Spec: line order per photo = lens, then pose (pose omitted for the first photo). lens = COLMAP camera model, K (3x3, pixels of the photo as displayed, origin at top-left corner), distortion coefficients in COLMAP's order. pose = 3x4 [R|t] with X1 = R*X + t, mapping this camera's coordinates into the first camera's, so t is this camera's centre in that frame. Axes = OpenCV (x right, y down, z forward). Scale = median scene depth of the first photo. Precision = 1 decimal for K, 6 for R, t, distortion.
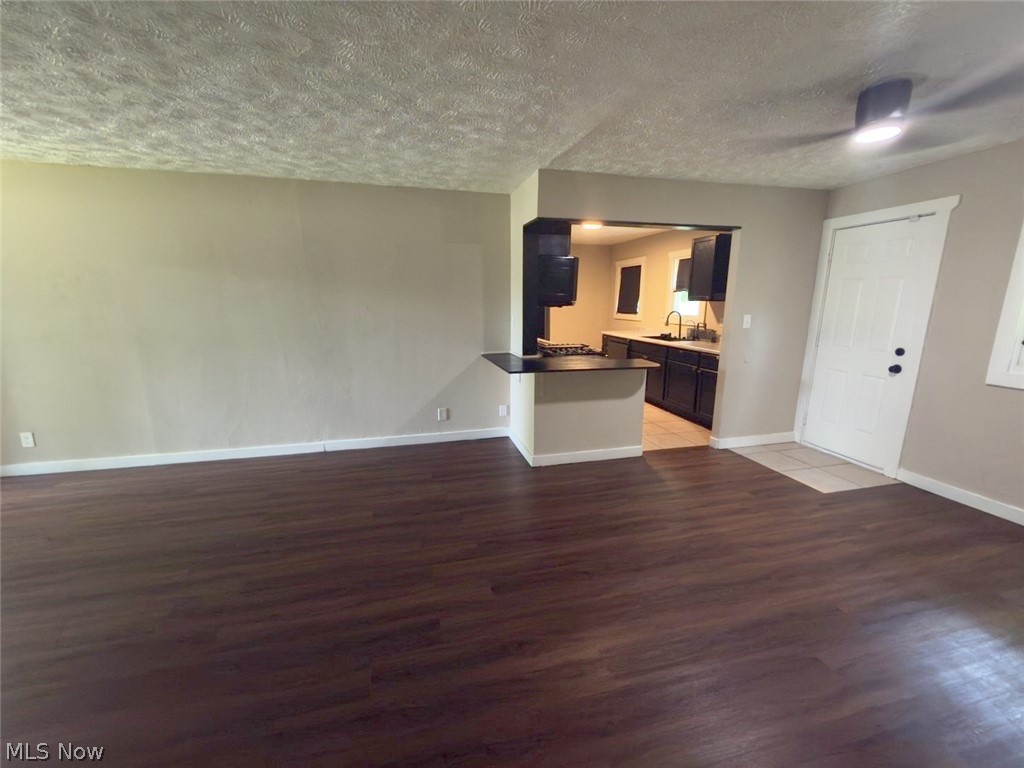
lens RADIAL K [[410.0, 0, 512.0], [0, 410.0, 384.0], [0, 0, 1]] dist [-0.000369, 0.000018]
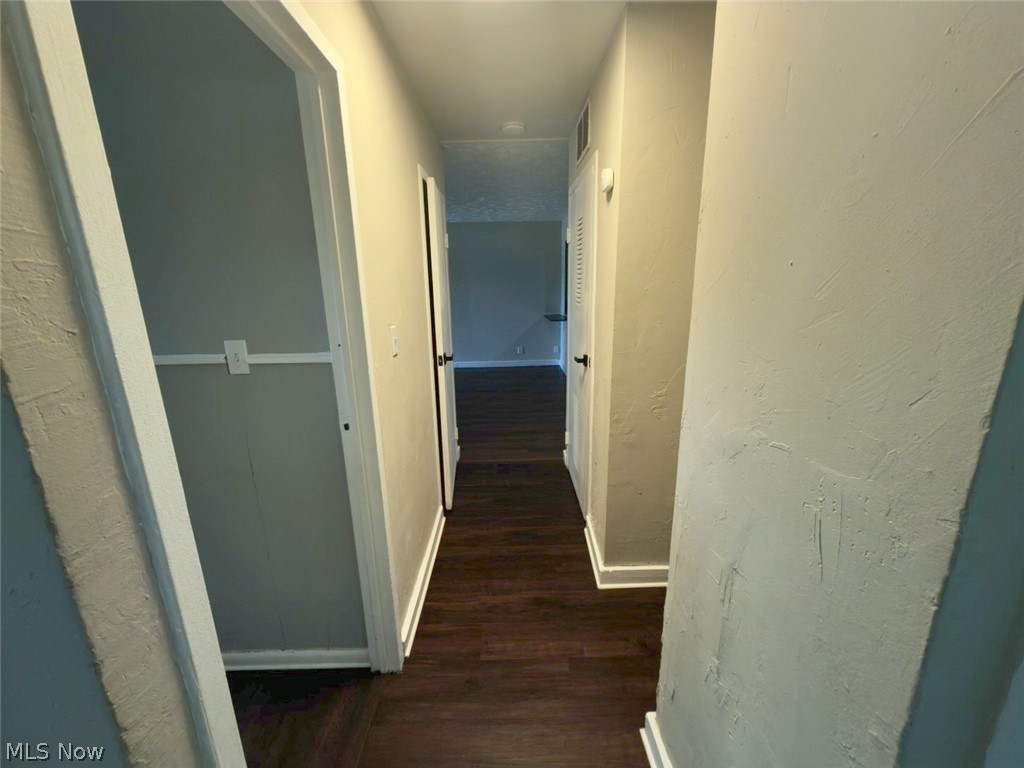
lens RADIAL K [[407.3, 0, 513.2], [0, 407.3, 383.5], [0, 0, 1]] dist [-0.000700, -0.000015]
pose [[0.972055, 0.036664, -0.231874, 0.165535], [-0.028191, 0.998812, 0.039752, 0.118316], [0.233056, -0.032104, 0.971933, -0.555478]]
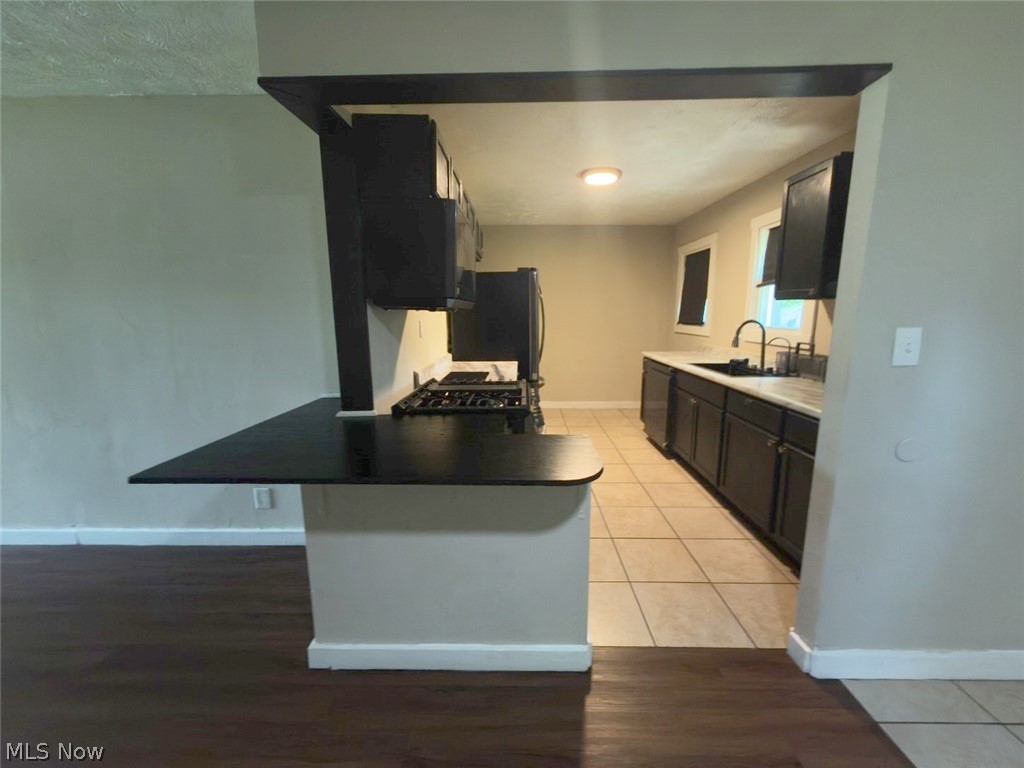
lens RADIAL K [[407.3, 0, 513.2], [0, 407.3, 383.5], [0, 0, 1]] dist [-0.000700, -0.000015]
pose [[0.965492, 0.036886, -0.257806, 0.249516], [-0.044192, 0.998767, -0.022601, -0.071881], [0.256654, 0.033214, 0.965932, 0.426170]]
